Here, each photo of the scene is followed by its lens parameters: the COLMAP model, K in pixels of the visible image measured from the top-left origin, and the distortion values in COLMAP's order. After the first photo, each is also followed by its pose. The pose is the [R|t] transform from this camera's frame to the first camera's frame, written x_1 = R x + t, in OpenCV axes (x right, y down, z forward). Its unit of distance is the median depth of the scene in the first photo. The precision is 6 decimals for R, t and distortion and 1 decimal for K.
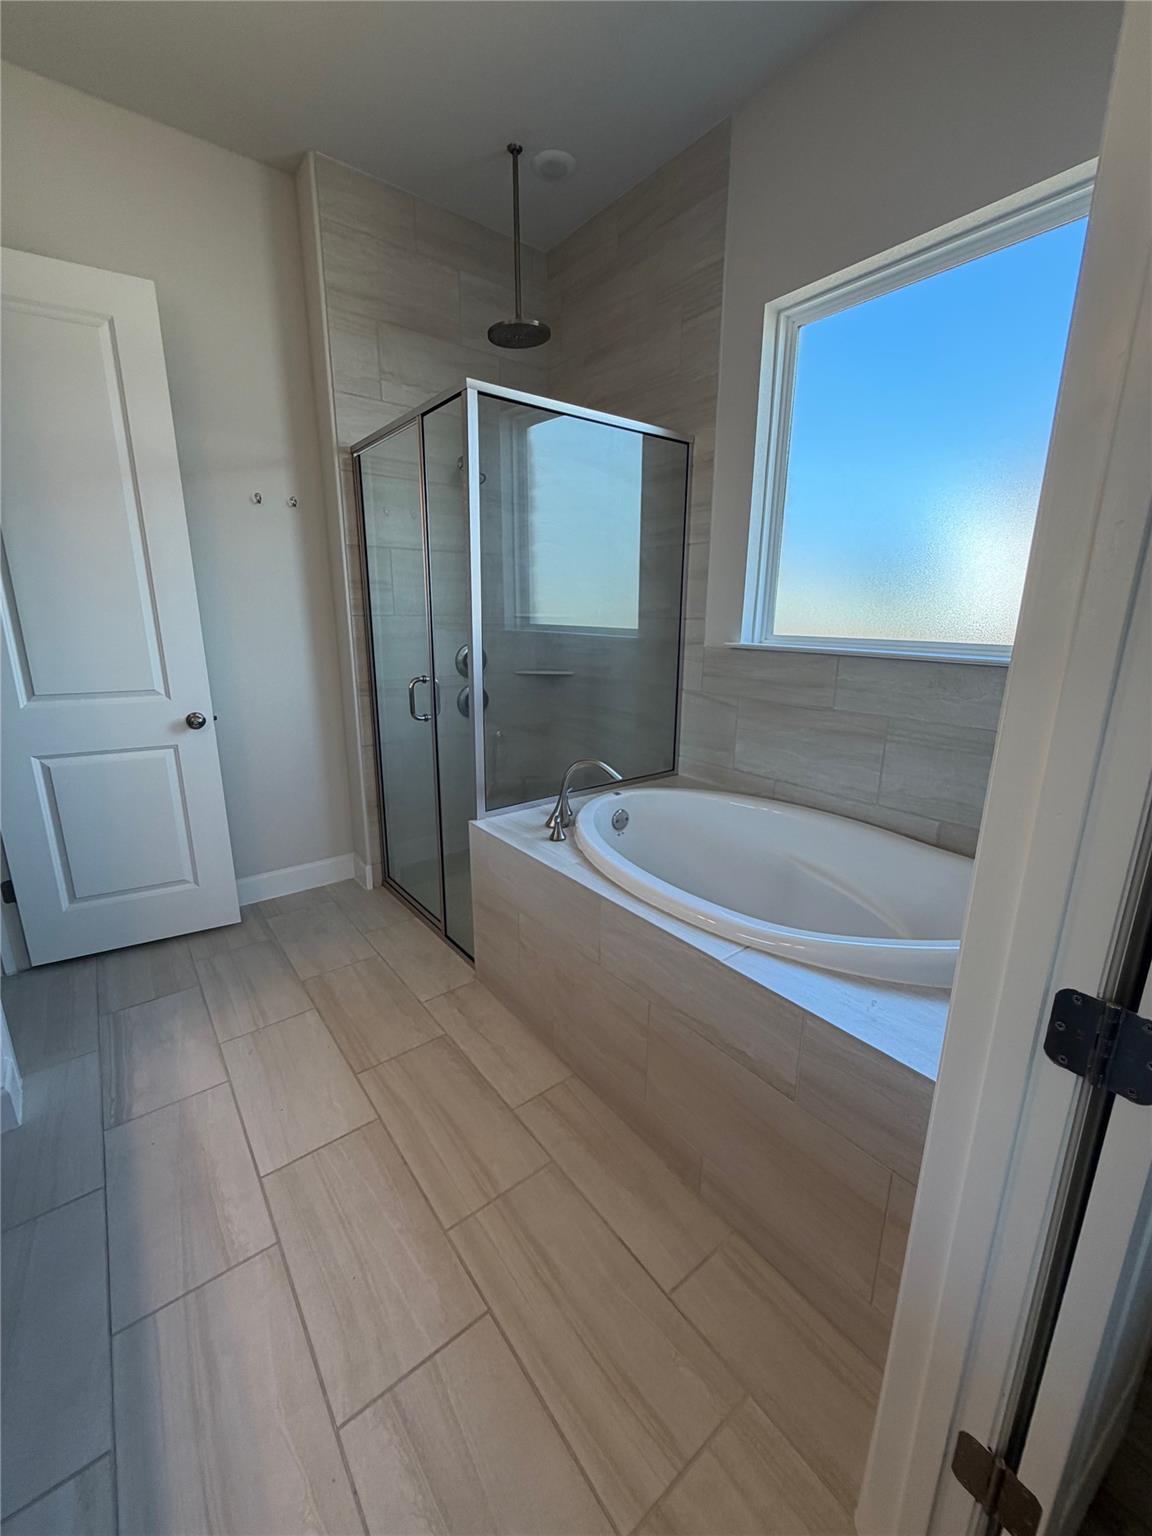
lens RADIAL K [[611.4, 0, 577.4], [0, 611.4, 765.2], [0, 0, 1]] dist [-0.002458, -0.000439]
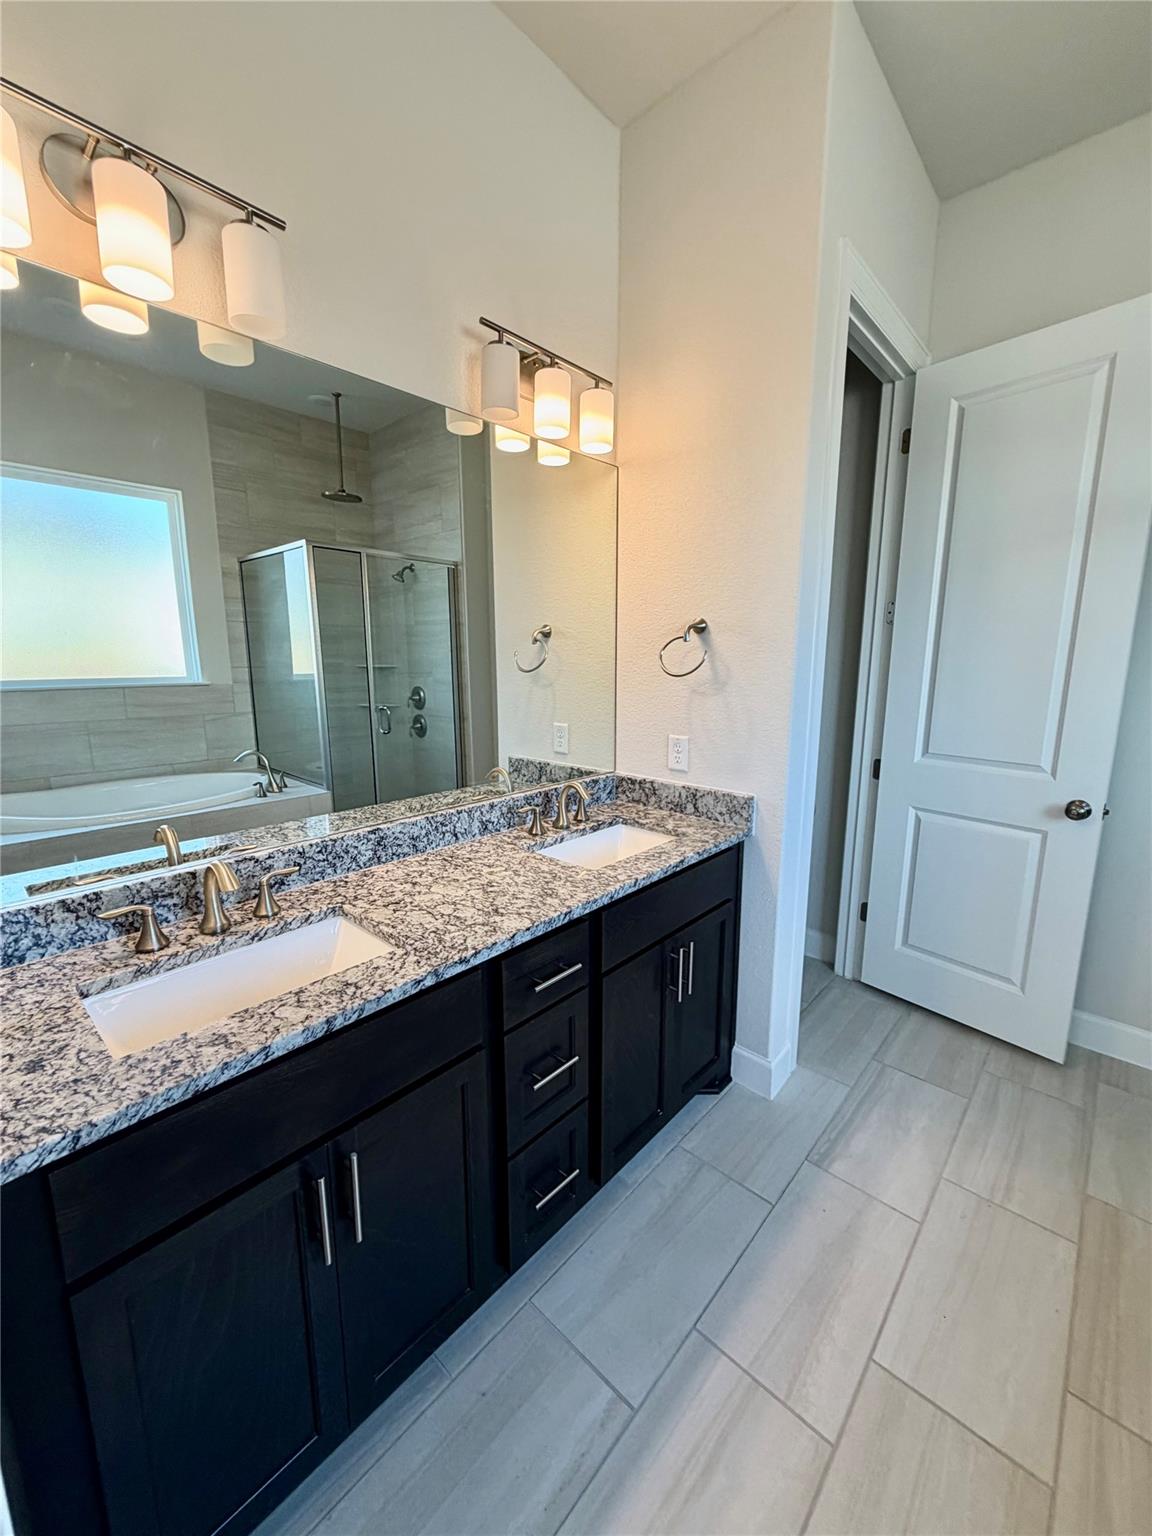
lens RADIAL K [[611.4, 0, 576.6], [0, 611.4, 763.3], [0, 0, 1]] dist [-0.002458, -0.000439]
pose [[0.163592, 0.167127, -0.972268, 0.058673], [-0.244609, 0.961642, 0.124143, -0.073518], [0.955722, 0.217517, 0.198198, 0.183223]]
